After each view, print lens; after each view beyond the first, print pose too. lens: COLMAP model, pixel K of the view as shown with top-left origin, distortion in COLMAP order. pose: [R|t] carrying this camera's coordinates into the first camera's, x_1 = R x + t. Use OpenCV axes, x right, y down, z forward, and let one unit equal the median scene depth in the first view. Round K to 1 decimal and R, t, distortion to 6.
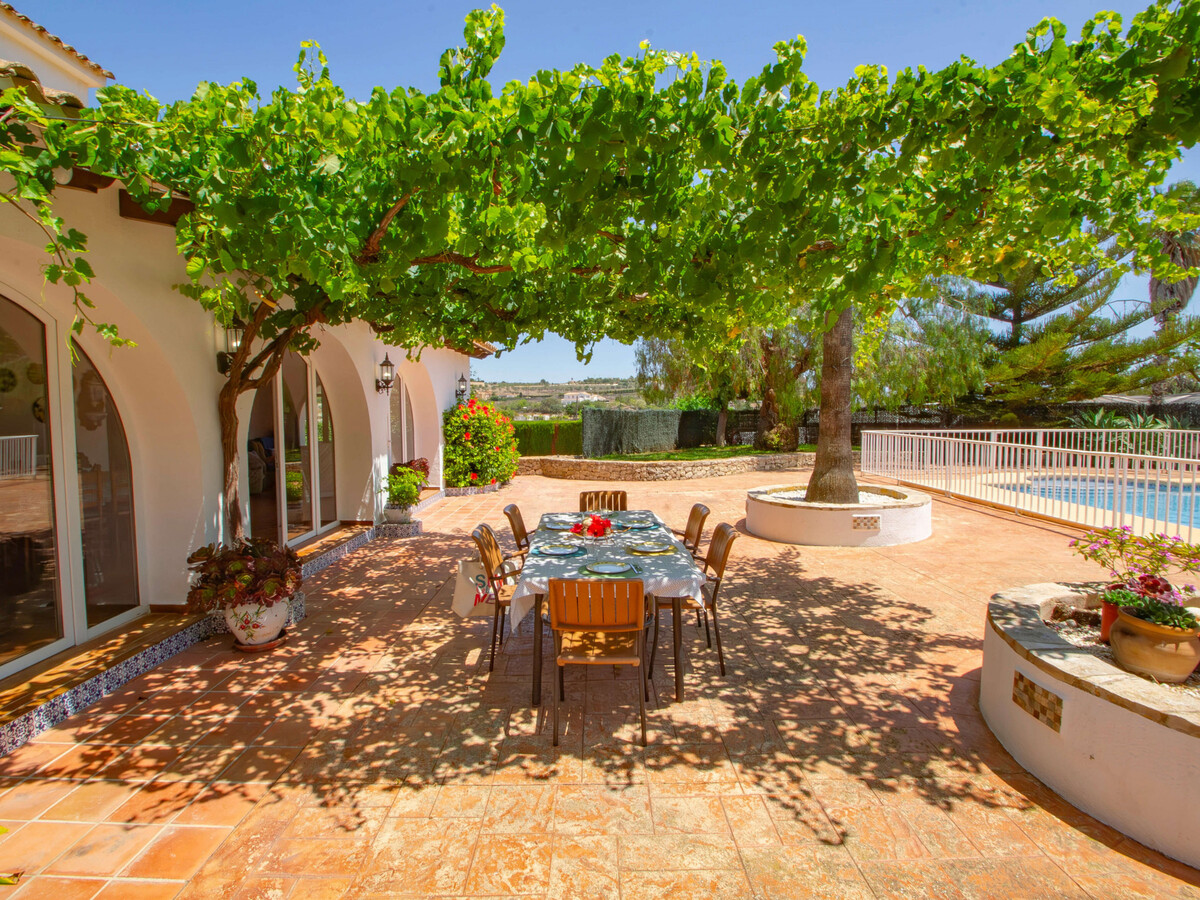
lens RADIAL K [[599.3, 0, 581.3], [0, 599.3, 448.8], [0, 0, 1]] dist [0.015616, -0.018479]
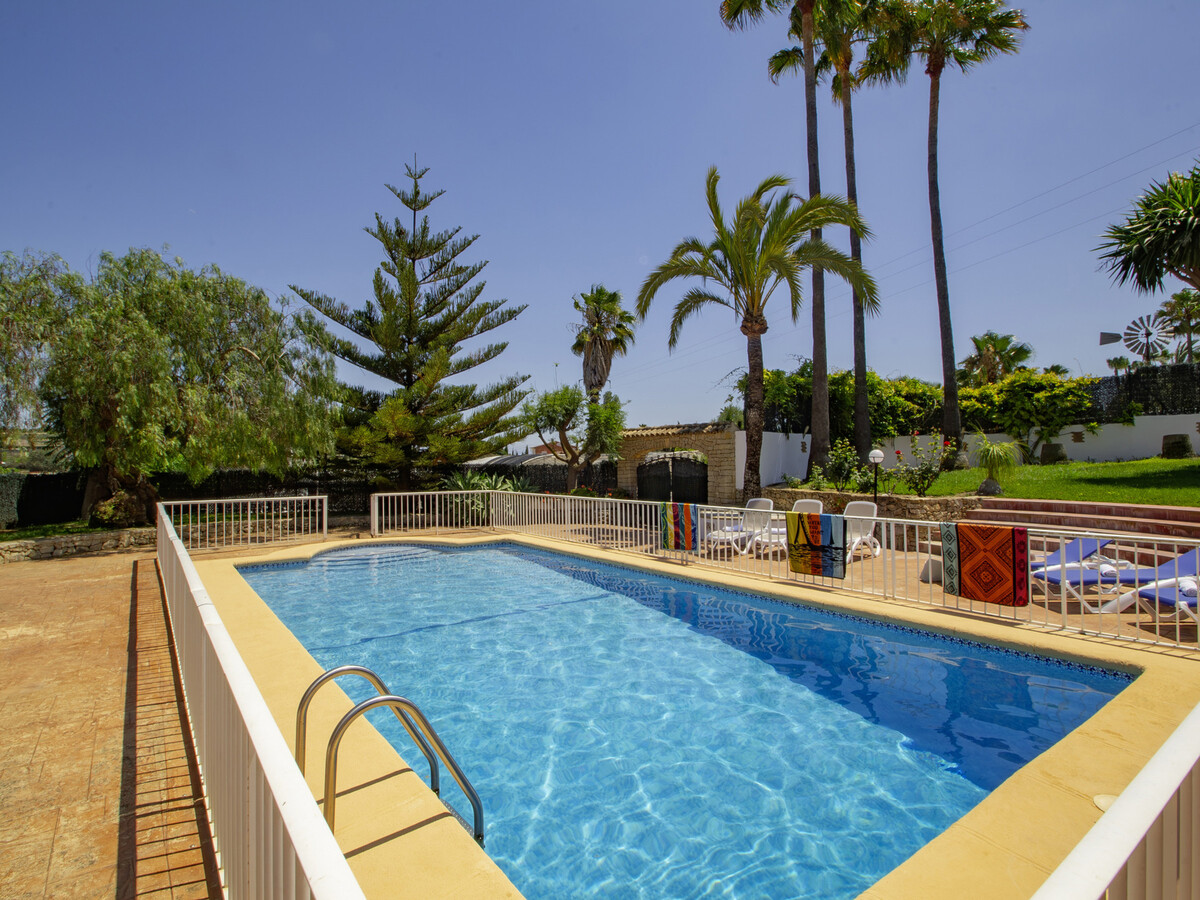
lens RADIAL K [[615.0, 0, 585.3], [0, 615.0, 446.1], [0, 0, 1]] dist [0.007721, -0.008129]
pose [[0.797798, 0.013397, 0.602776, 2.396703], [0.041546, 0.996155, -0.077127, -0.101242], [-0.601492, 0.086574, 0.794174, -0.089795]]
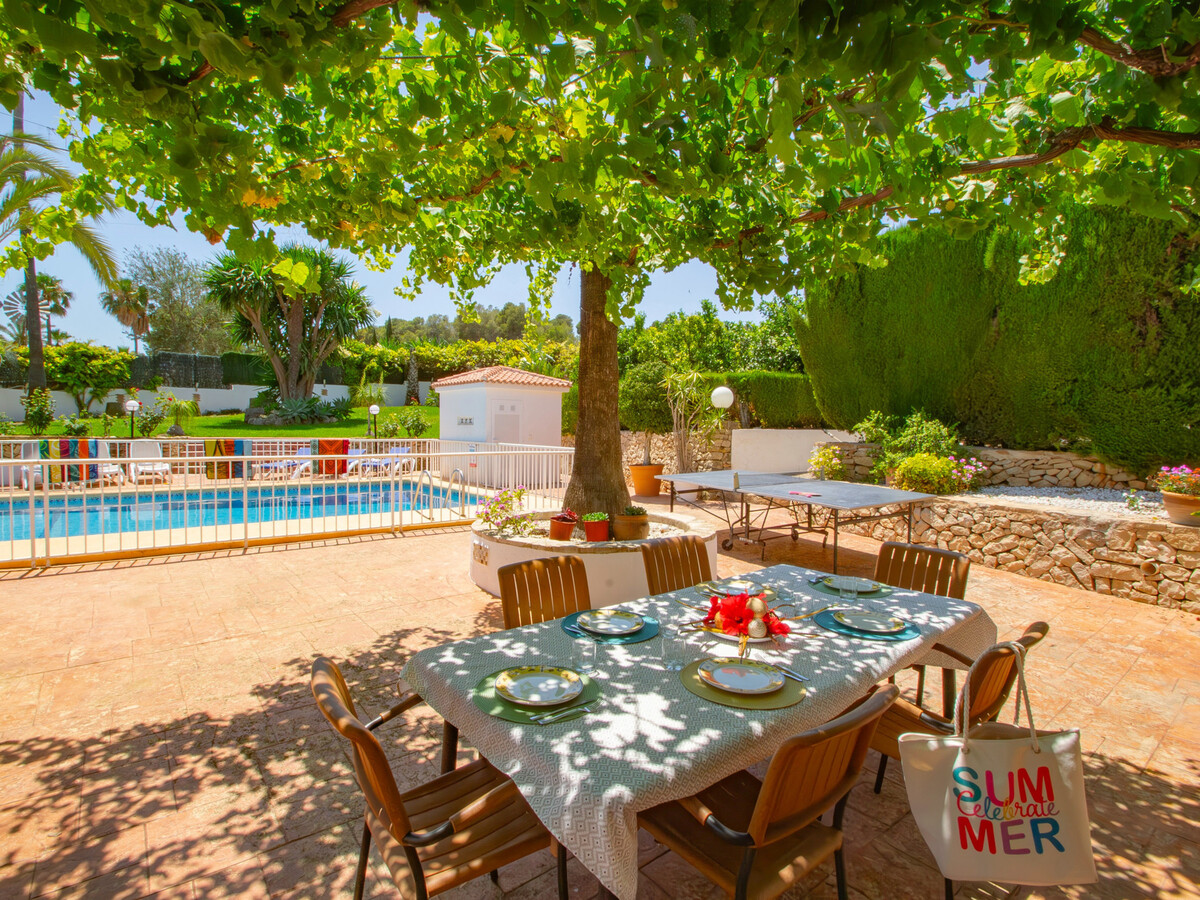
lens RADIAL K [[596.2, 0, 585.1], [0, 596.2, 443.5], [0, 0, 1]] dist [0.002297, -0.006951]
pose [[-0.629450, -0.022109, 0.776726, -0.548788], [0.040569, 0.997297, 0.061264, -0.100319], [-0.775981, 0.070073, -0.626852, 2.713617]]
